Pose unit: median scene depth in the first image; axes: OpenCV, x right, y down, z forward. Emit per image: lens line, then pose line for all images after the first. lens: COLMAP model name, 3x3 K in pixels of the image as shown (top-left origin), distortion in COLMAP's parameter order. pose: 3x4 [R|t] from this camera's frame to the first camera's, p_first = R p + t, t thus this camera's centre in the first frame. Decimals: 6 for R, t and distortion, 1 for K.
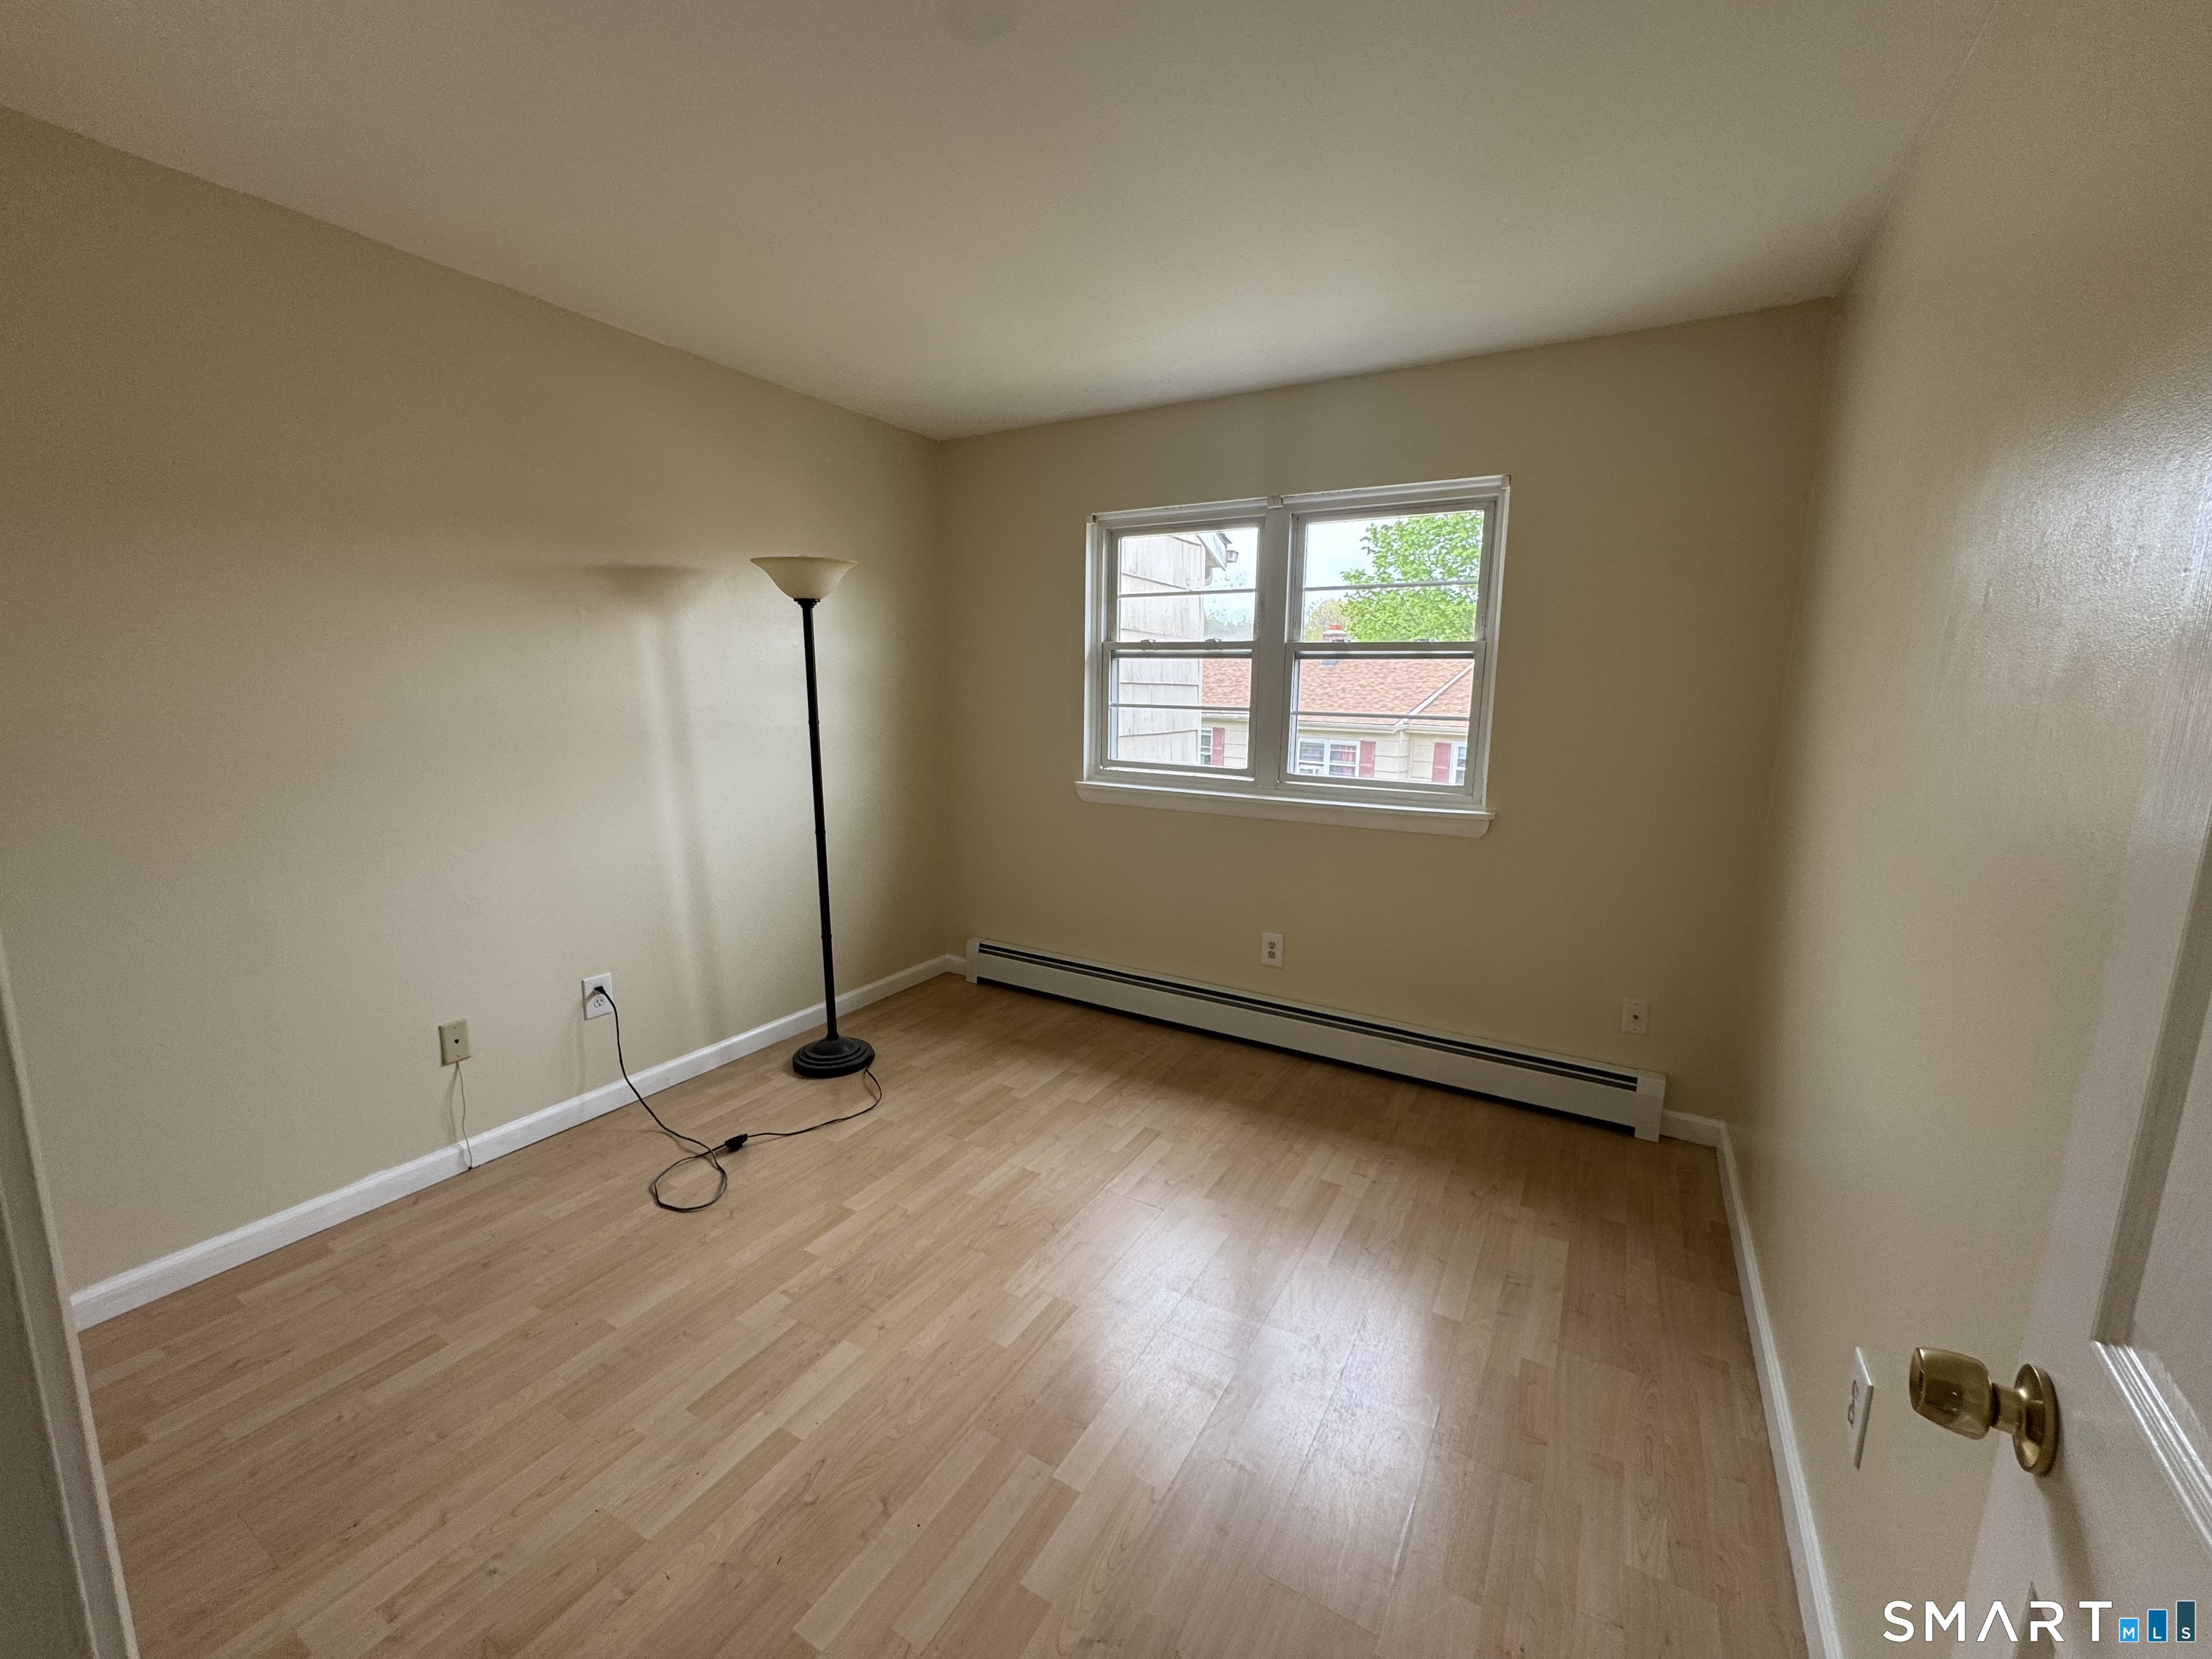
lens RADIAL K [[889.9, 0, 1111.3], [0, 889.9, 818.2], [0, 0, 1]] dist [-0.002719, -0.000144]
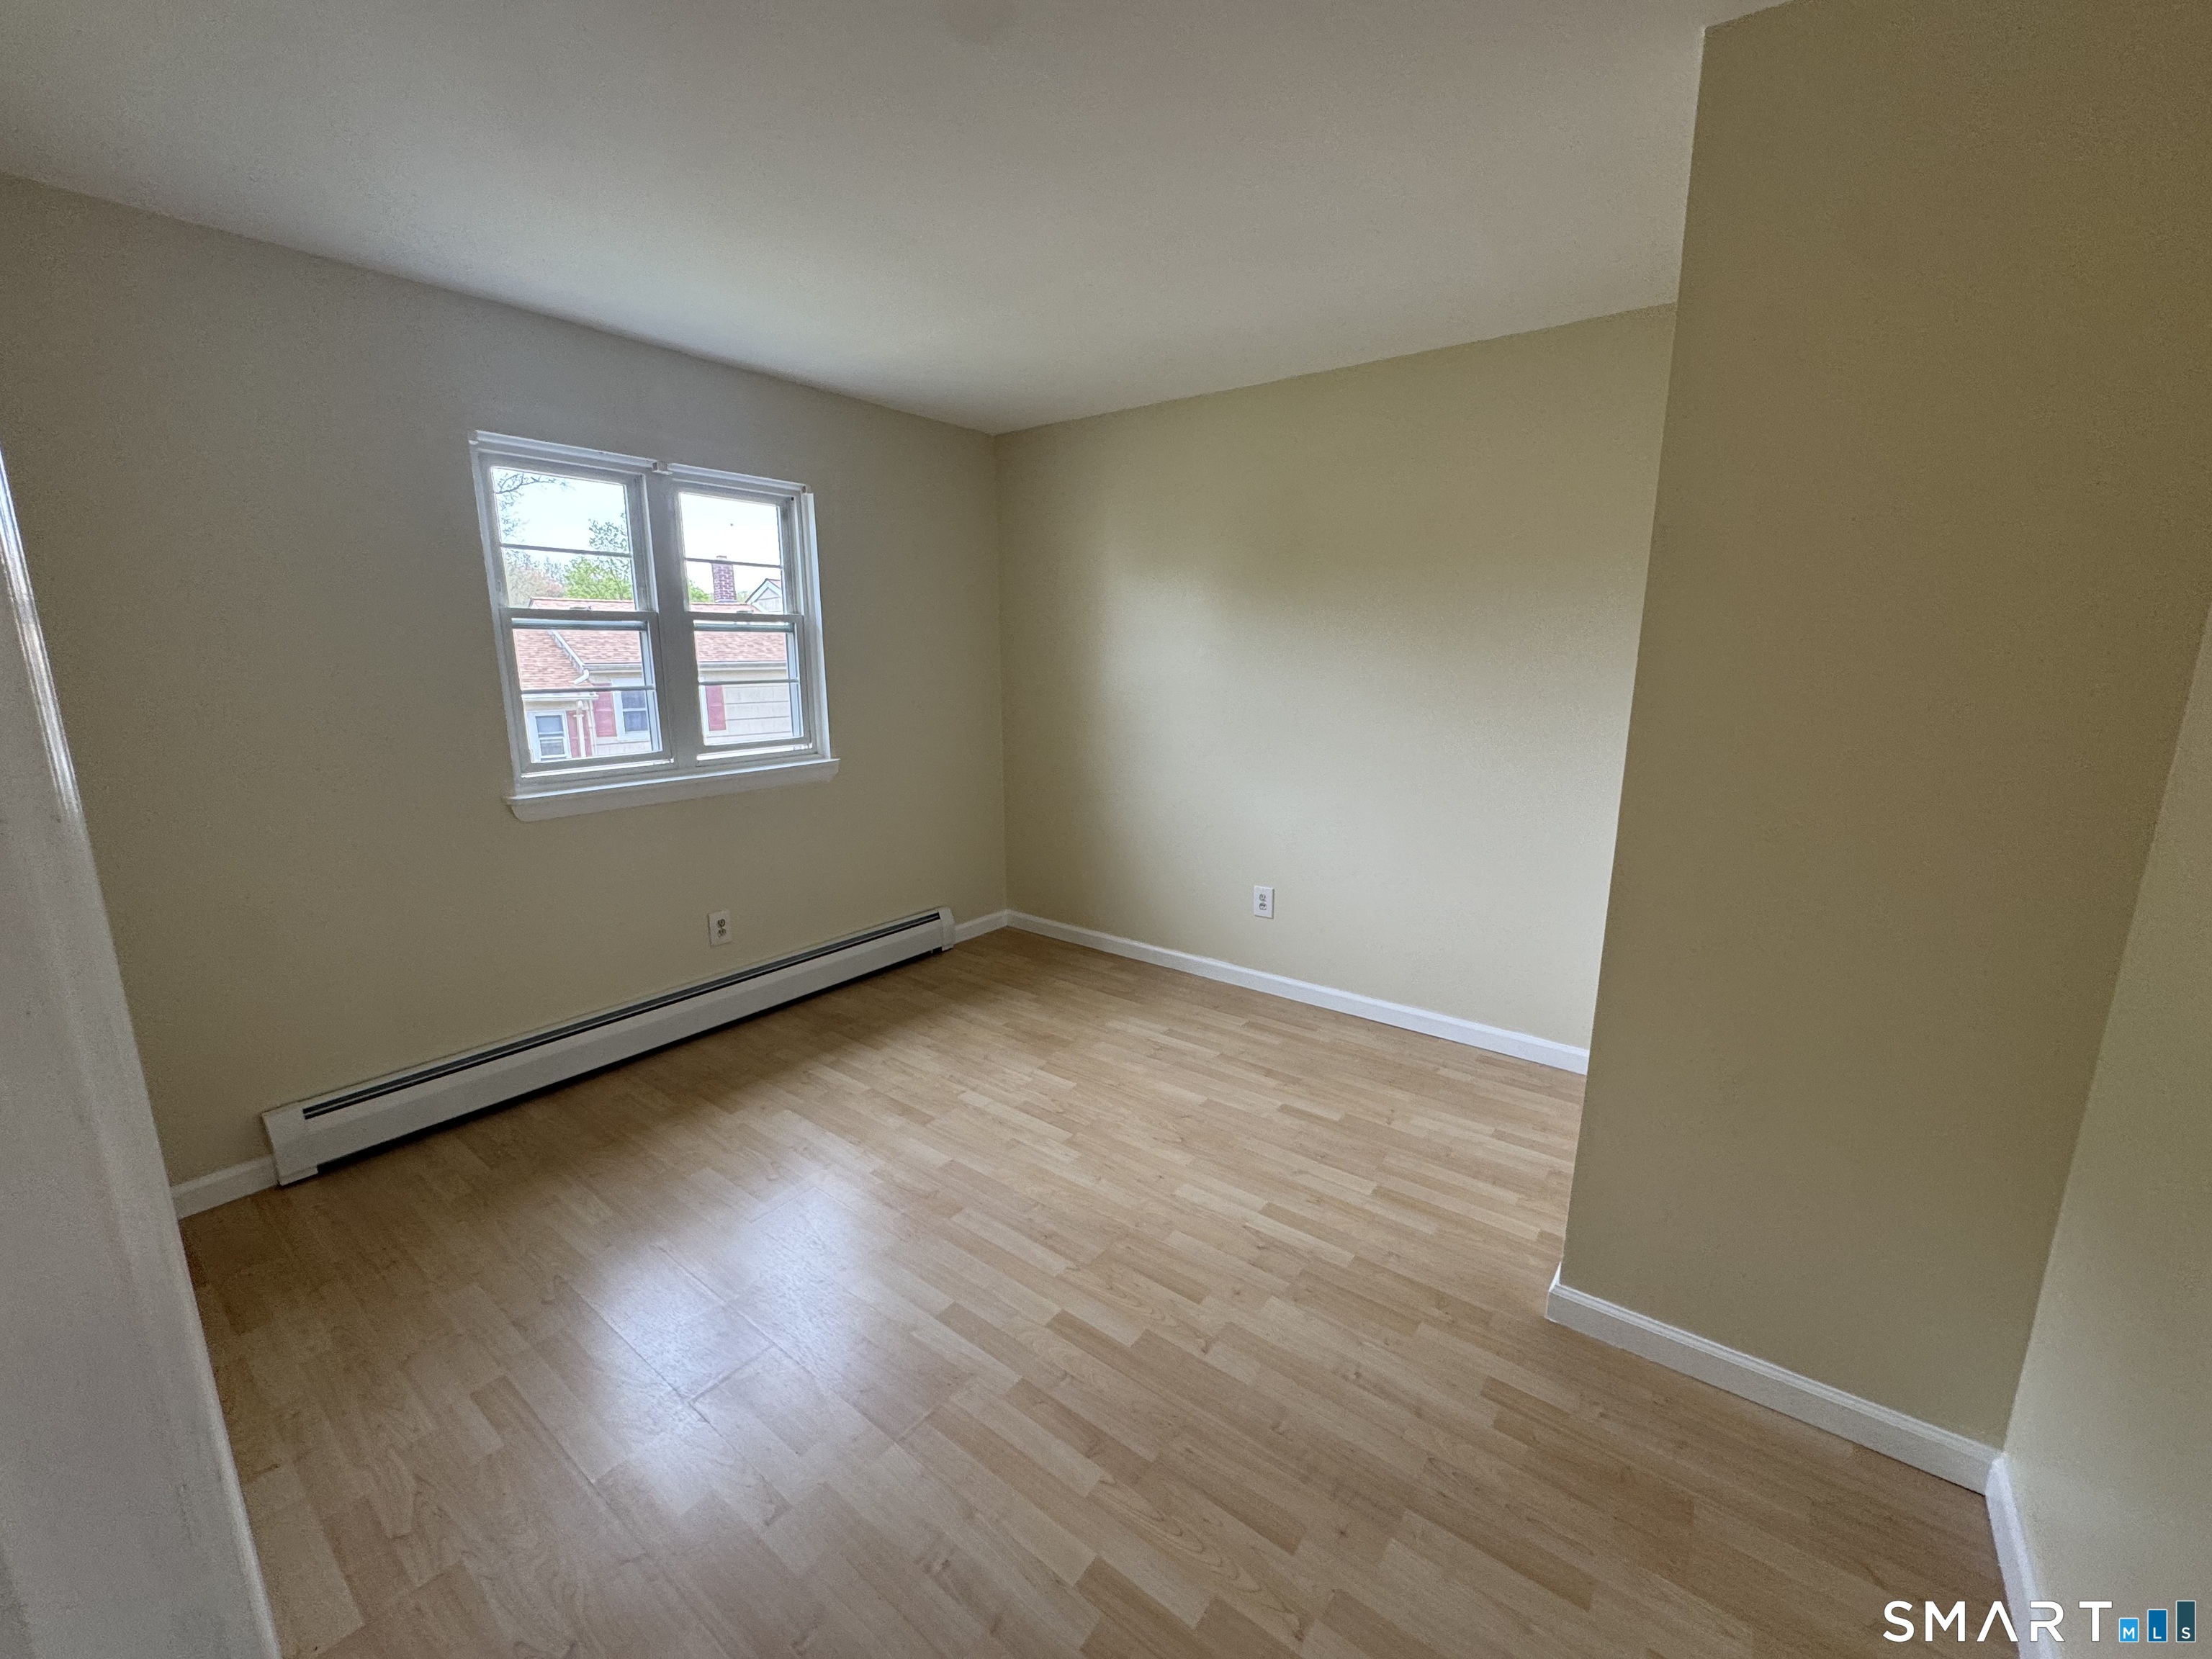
lens RADIAL K [[886.0, 0, 1102.1], [0, 886.0, 827.6], [0, 0, 1]] dist [-0.001670, -0.000081]
pose [[0.153856, -0.210551, 0.965400, -0.699488], [0.169760, 0.968138, 0.184093, -0.071166], [-0.973401, 0.135563, 0.184697, 0.400350]]
